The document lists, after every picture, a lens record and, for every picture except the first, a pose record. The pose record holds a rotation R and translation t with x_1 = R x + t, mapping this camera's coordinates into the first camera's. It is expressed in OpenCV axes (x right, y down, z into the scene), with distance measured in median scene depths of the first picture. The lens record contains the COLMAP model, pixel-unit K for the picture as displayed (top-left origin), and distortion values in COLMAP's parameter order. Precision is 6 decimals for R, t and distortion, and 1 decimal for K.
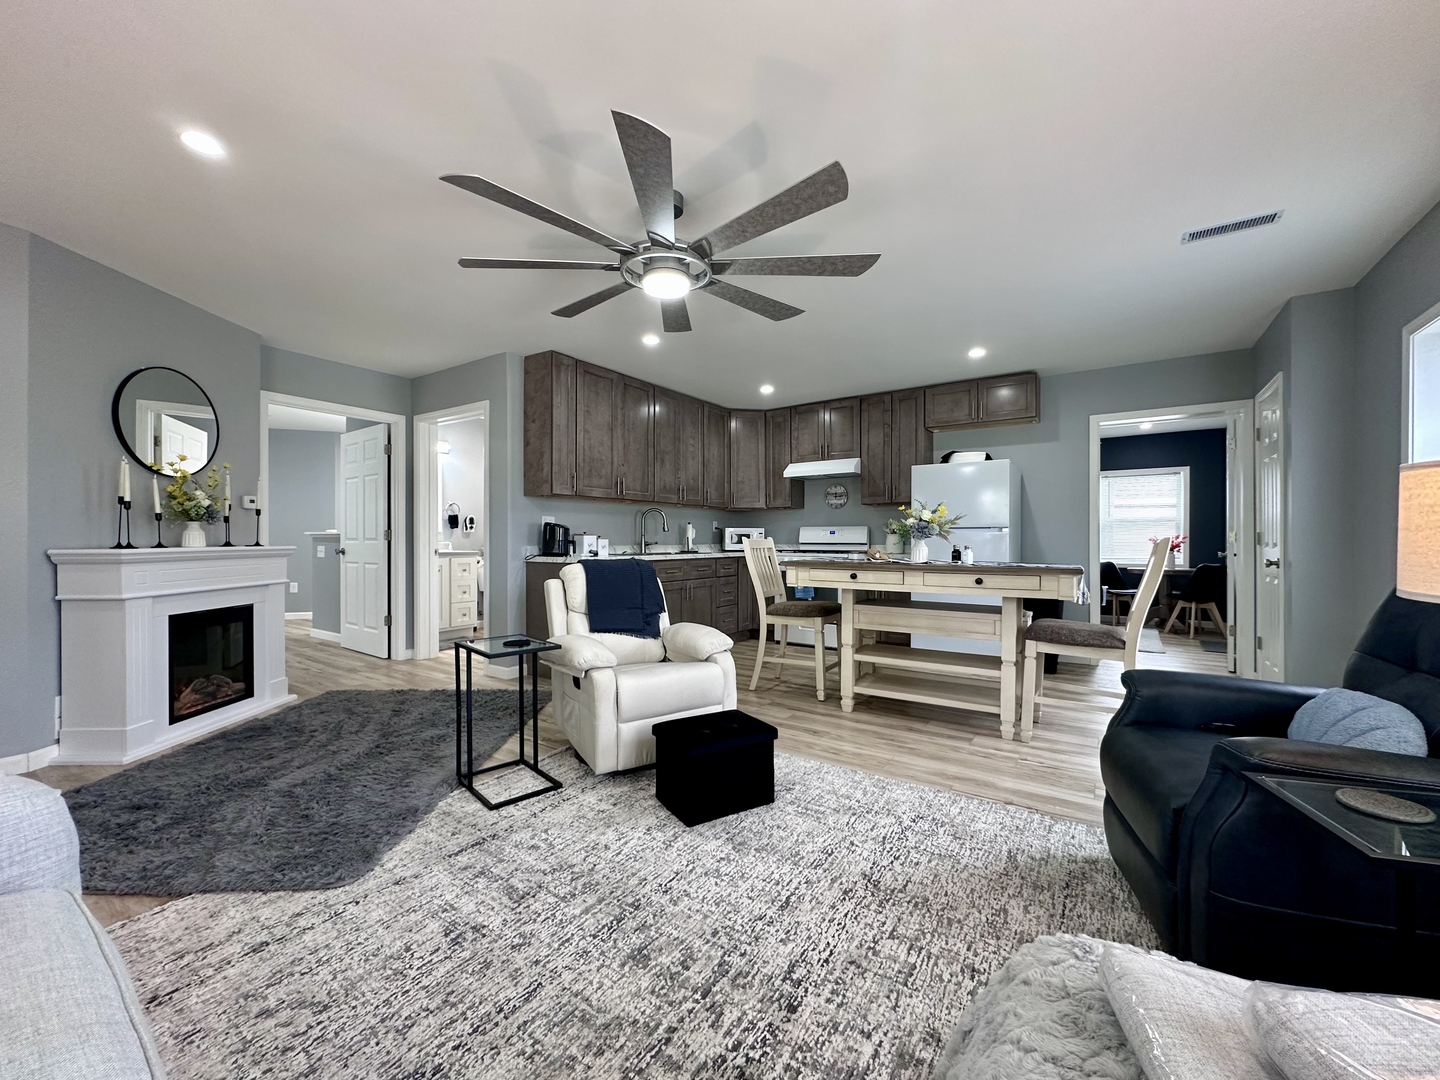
lens RADIAL K [[570.1, 0, 720.0], [0, 570.1, 540.0], [0, 0, 1]] dist [-0.002971, -0.000260]
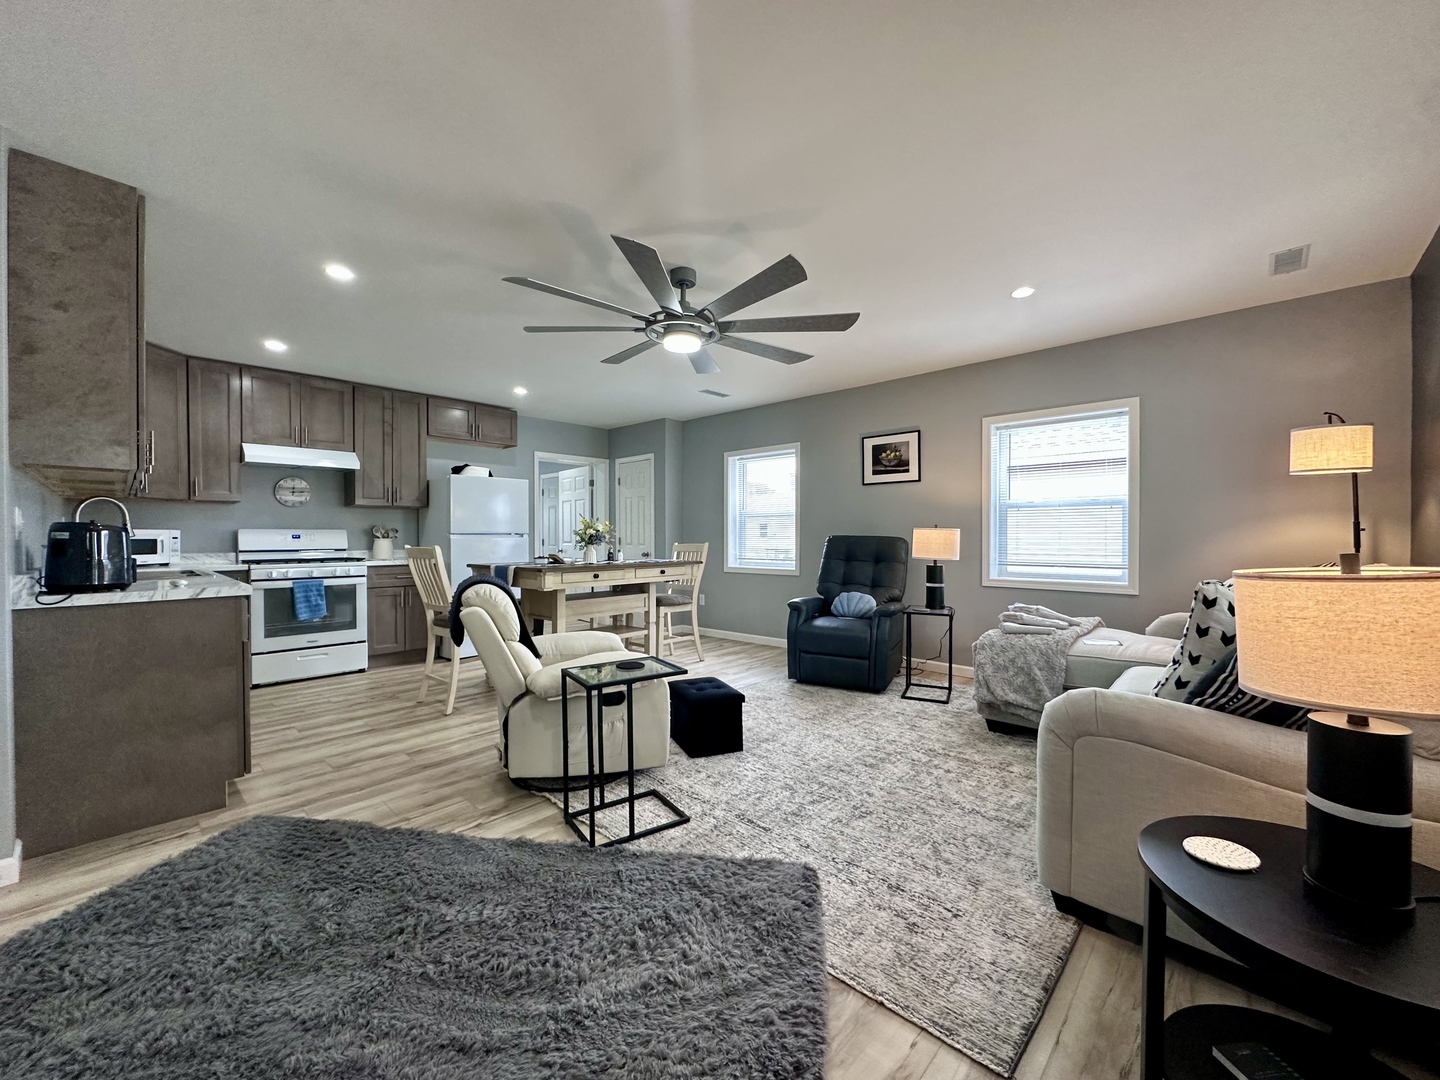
lens RADIAL K [[570.1, 0, 720.0], [0, 570.1, 540.0], [0, 0, 1]] dist [-0.002971, -0.000260]
pose [[0.158256, -0.007523, 0.987370, -1.319979], [0.003753, 0.999968, 0.007018, -0.031516], [-0.987391, 0.002595, 0.158279, 0.743077]]
